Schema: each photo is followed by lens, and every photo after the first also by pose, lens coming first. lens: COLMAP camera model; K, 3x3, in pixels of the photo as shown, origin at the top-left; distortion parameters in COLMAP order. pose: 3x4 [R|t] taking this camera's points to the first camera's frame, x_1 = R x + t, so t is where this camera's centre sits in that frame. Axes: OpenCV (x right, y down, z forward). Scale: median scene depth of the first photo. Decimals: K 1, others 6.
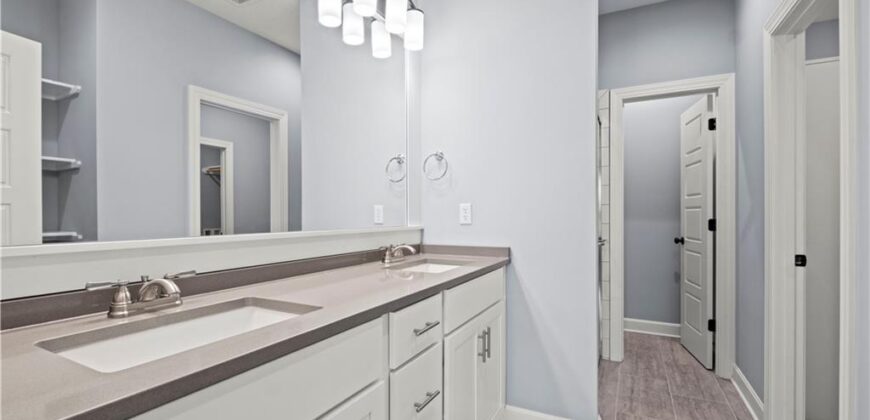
lens RADIAL K [[381.5, 0, 430.5], [0, 381.5, 205.5], [0, 0, 1]] dist [-0.000486, -0.000310]
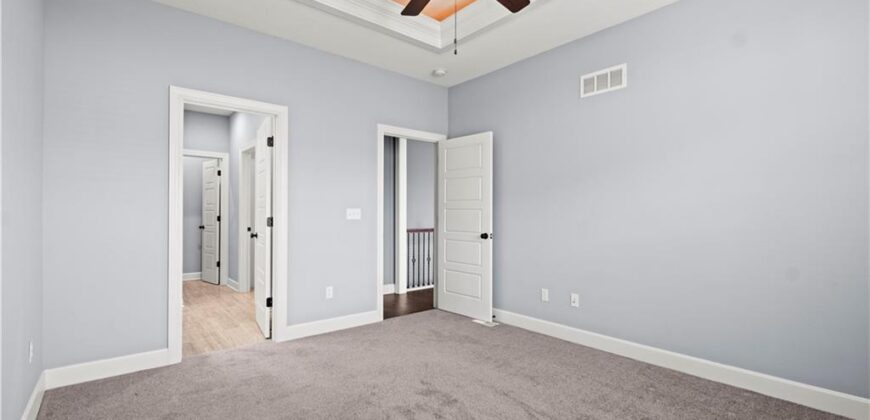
lens RADIAL K [[381.5, 0, 430.5], [0, 381.5, 205.5], [0, 0, 1]] dist [-0.000486, -0.000310]
pose [[0.385410, -0.000895, 0.922745, -0.799581], [-0.006504, 0.999972, 0.003687, -0.038492], [-0.922722, -0.007422, 0.385394, -0.947297]]
